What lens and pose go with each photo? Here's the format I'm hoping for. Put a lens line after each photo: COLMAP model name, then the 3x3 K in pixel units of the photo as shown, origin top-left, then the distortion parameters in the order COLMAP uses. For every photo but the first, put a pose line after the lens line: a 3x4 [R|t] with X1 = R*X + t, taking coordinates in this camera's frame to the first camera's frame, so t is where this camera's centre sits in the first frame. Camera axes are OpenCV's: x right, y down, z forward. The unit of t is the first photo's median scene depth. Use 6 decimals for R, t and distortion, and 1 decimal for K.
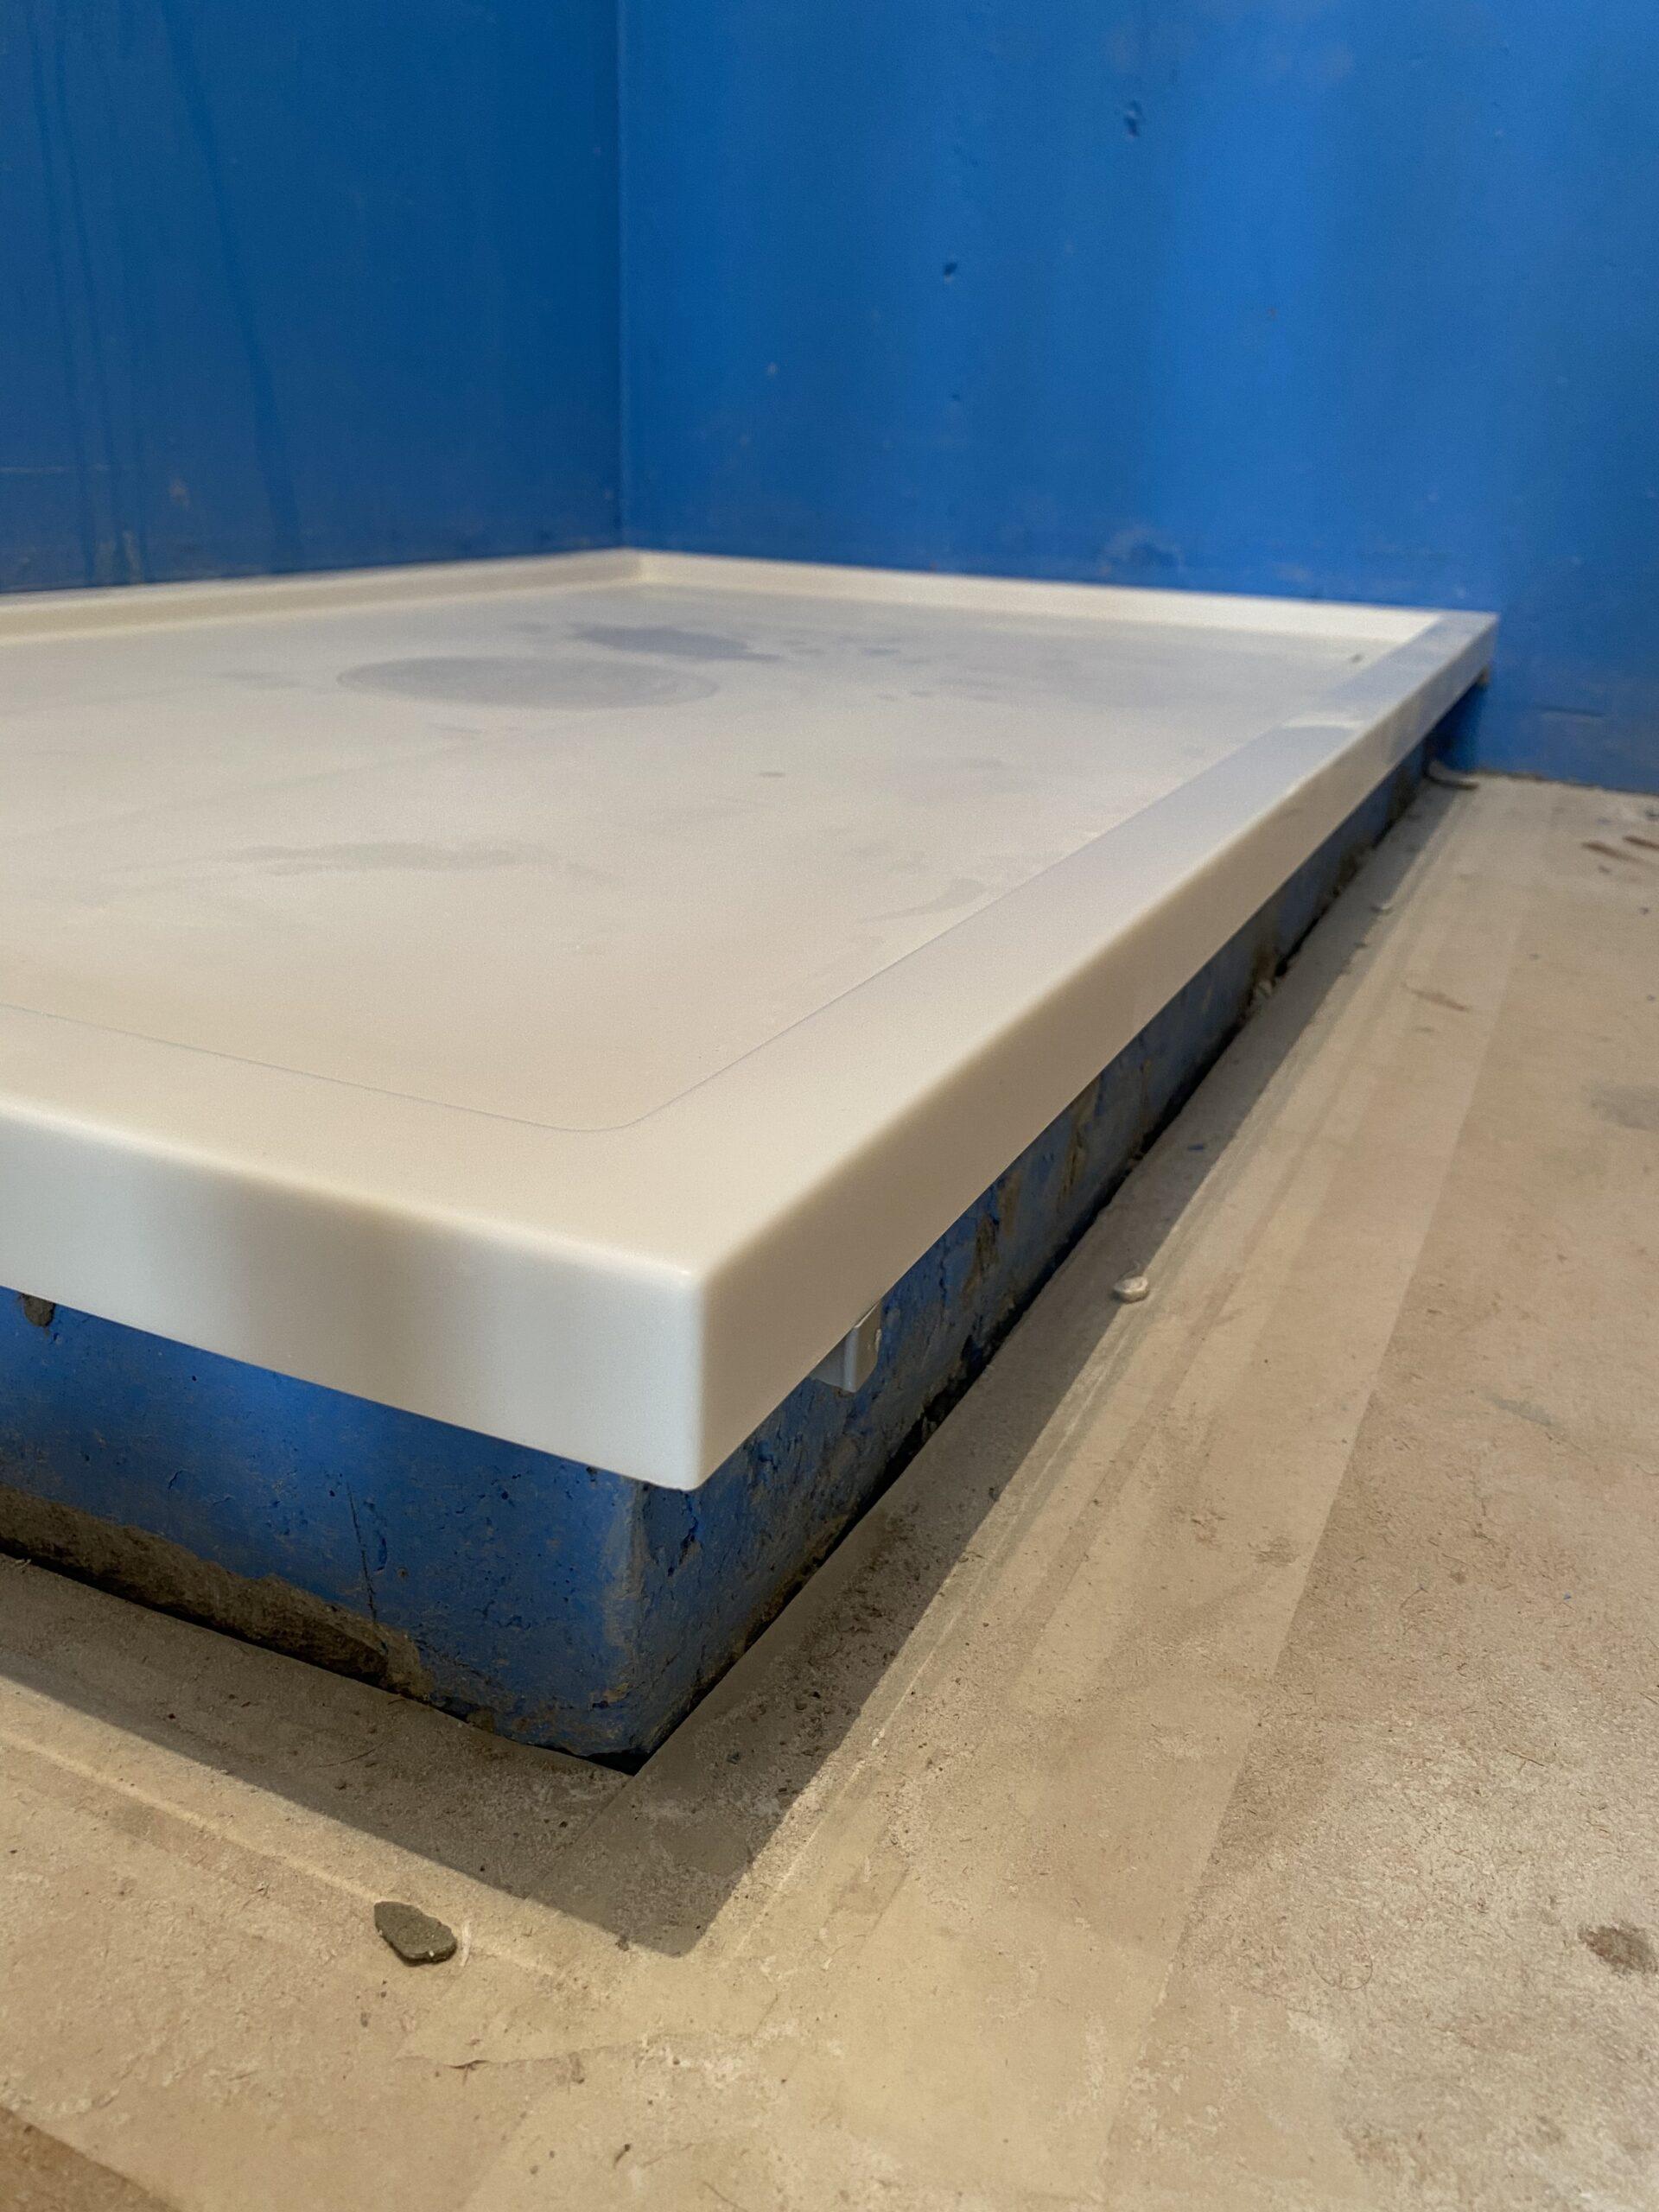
lens RADIAL K [[1694.0, 0, 829.5], [0, 1694.0, 1106.0], [0, 0, 1]] dist [-0.003332, 0.002839]
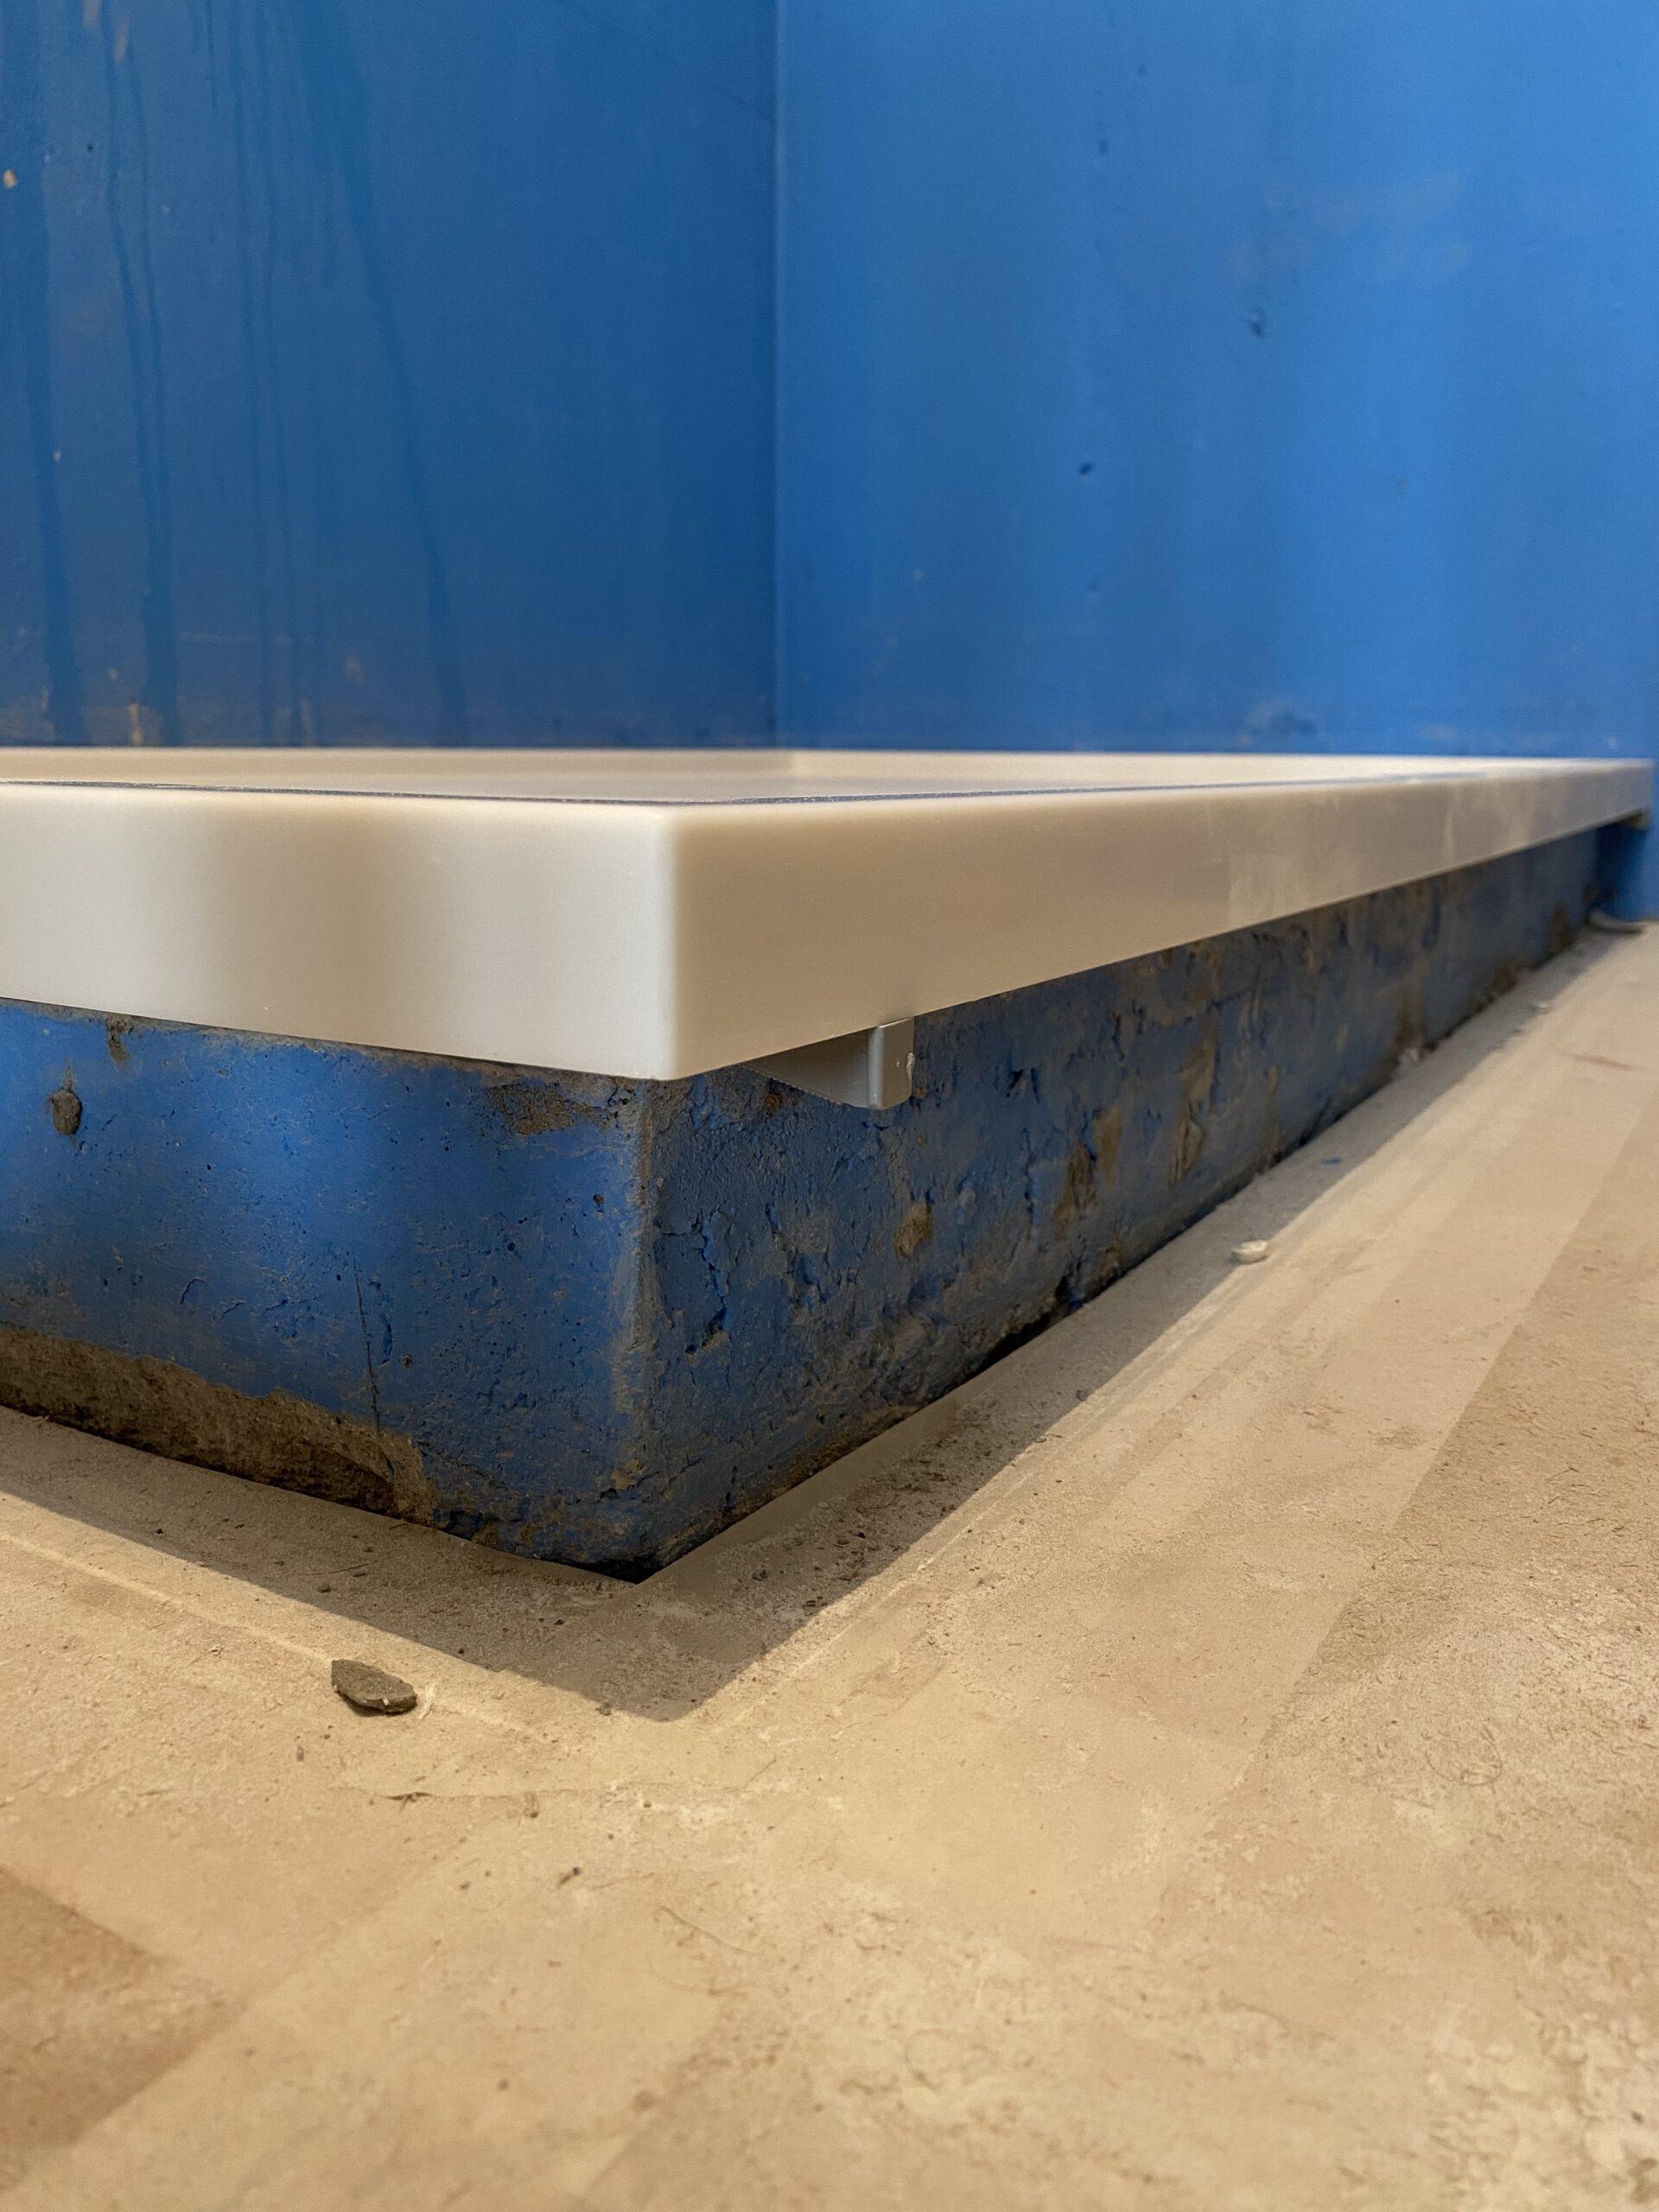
lens RADIAL K [[1698.6, 0, 830.4], [0, 1698.6, 1086.9], [0, 0, 1]] dist [-0.005205, 0.000112]
pose [[0.994997, -0.007335, -0.099638, 0.070753], [-0.010027, 0.984933, -0.172643, 0.287328], [0.099403, 0.172778, 0.979932, 0.092435]]
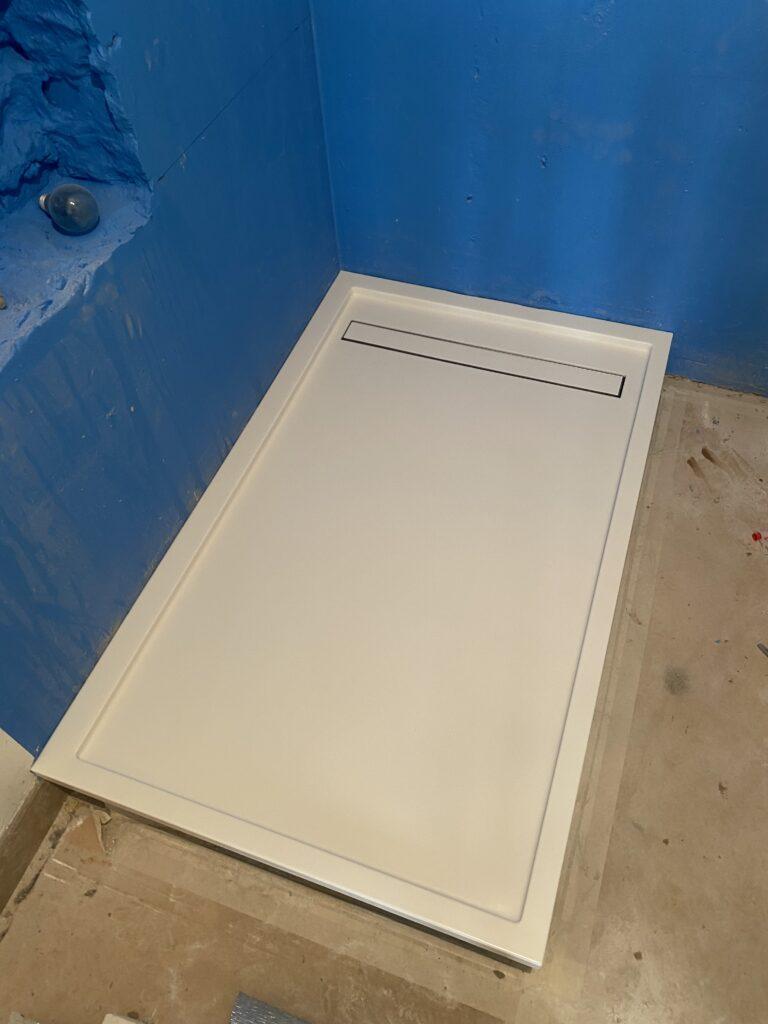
lens RADIAL K [[768.7, 0, 384.0], [0, 768.7, 512.0], [0, 0, 1]] dist [0.004645, 0.005365]
pose [[0.992125, -0.123869, -0.018544, -0.404997], [0.114838, 0.840530, 0.529453, -3.201790], [-0.049996, -0.527414, 0.848136, -0.941233]]
